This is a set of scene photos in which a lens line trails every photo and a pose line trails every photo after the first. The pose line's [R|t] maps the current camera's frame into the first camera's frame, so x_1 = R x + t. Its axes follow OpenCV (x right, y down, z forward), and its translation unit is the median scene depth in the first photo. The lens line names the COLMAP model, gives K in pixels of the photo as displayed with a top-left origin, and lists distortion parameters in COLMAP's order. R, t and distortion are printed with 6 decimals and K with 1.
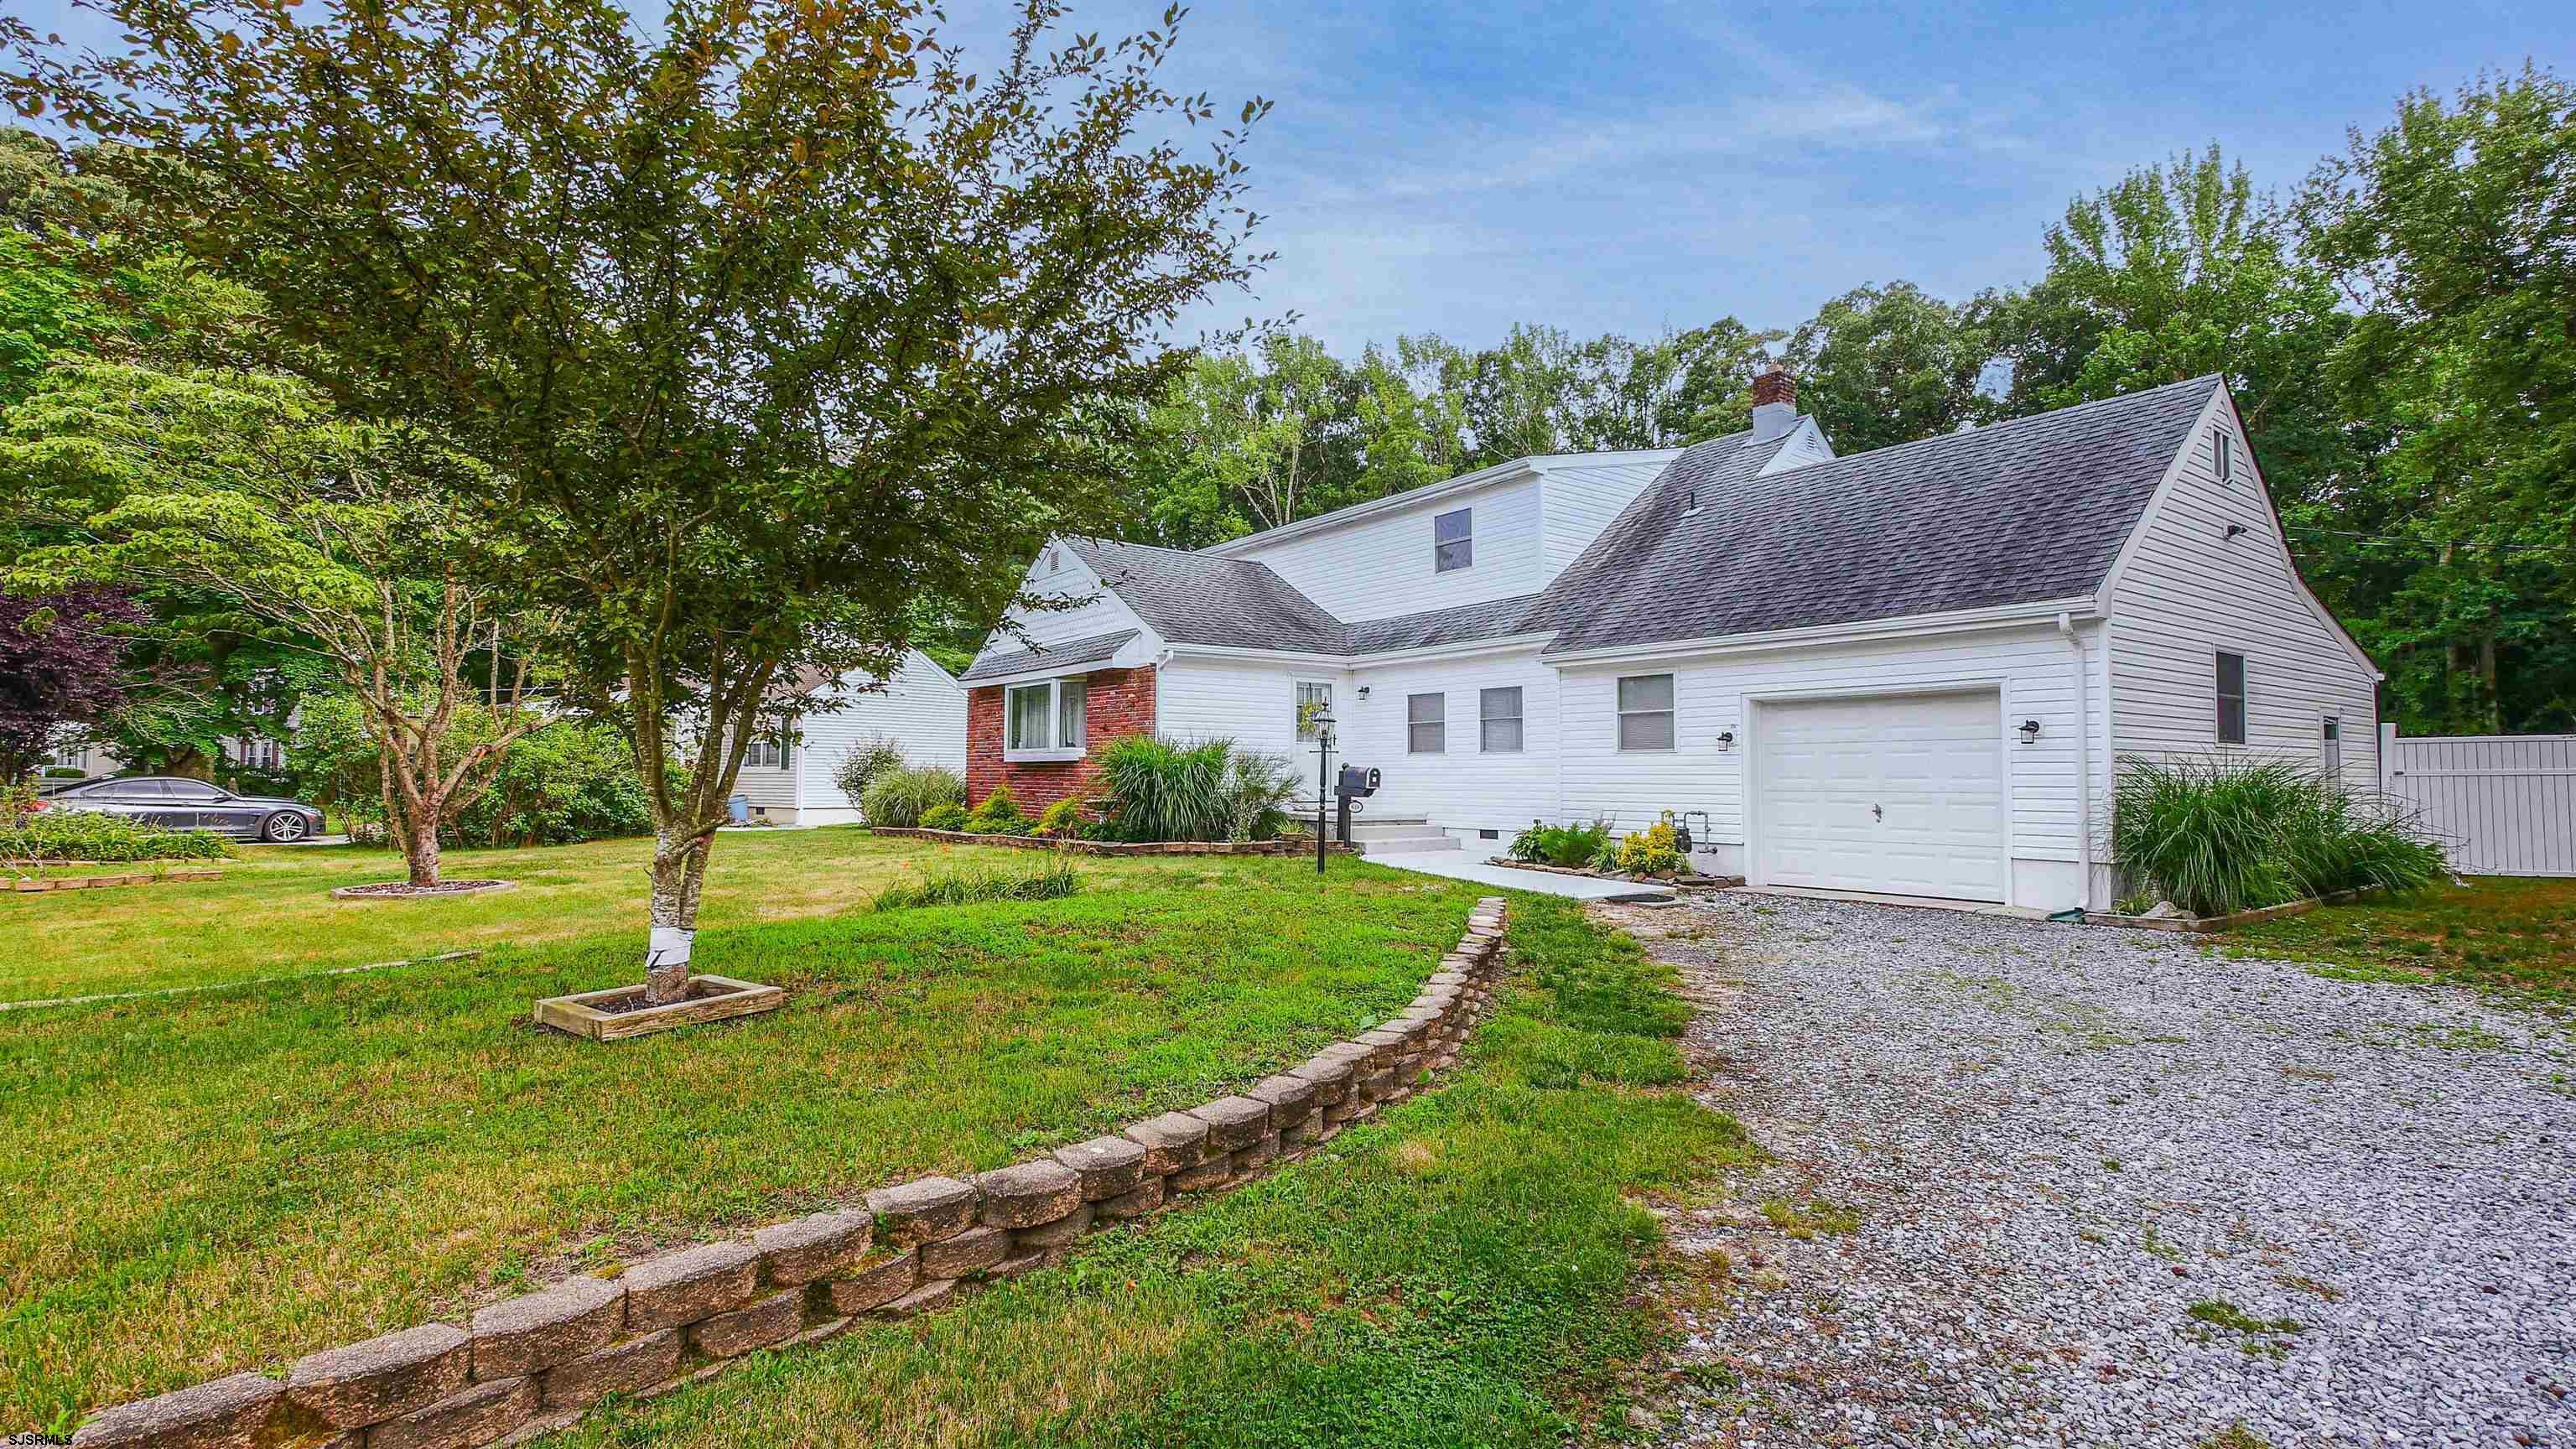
lens RADIAL K [[1192.8, 0, 1288.0], [0, 1192.8, 724.5], [0, 0, 1]] dist [0.000899, 0.000143]
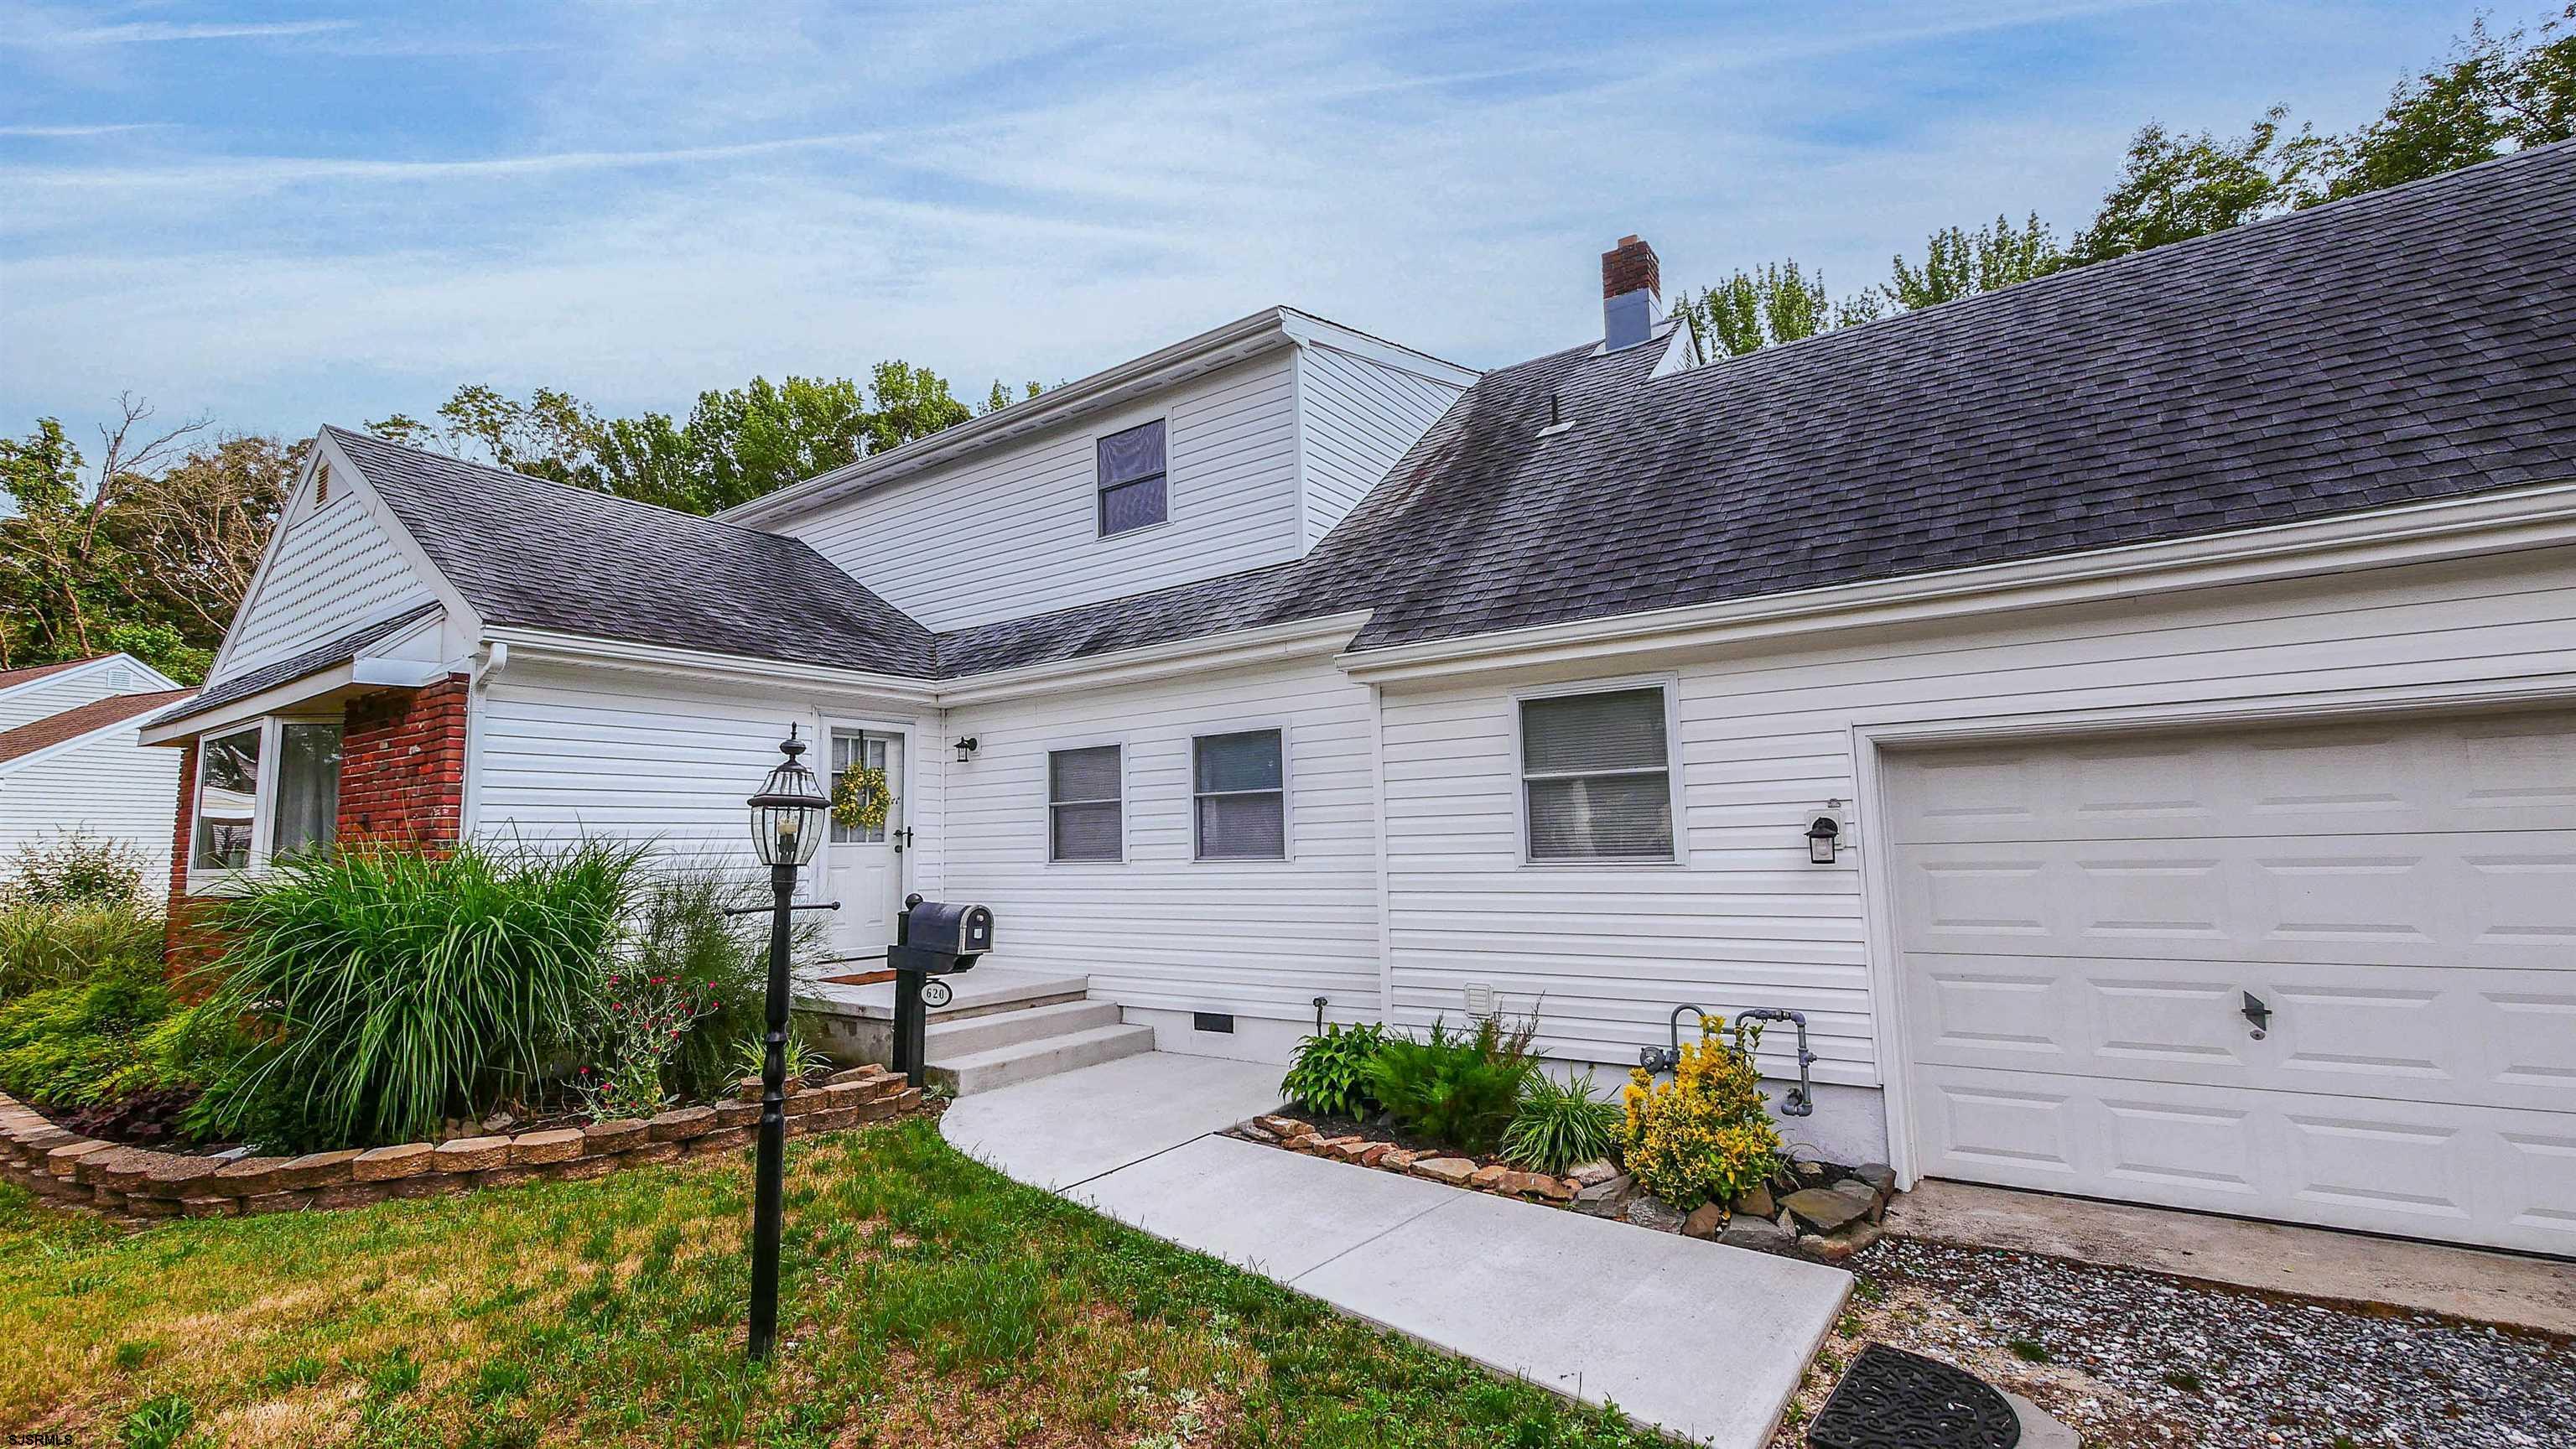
lens RADIAL K [[1117.2, 0, 1276.8], [0, 1117.2, 712.4], [0, 0, 1]] dist [-0.004310, -0.000284]
pose [[0.951454, 0.011543, 0.307574, 0.046155], [0.013044, 0.996886, -0.077765, -0.002111], [-0.307514, 0.078002, 0.948341, 0.528093]]
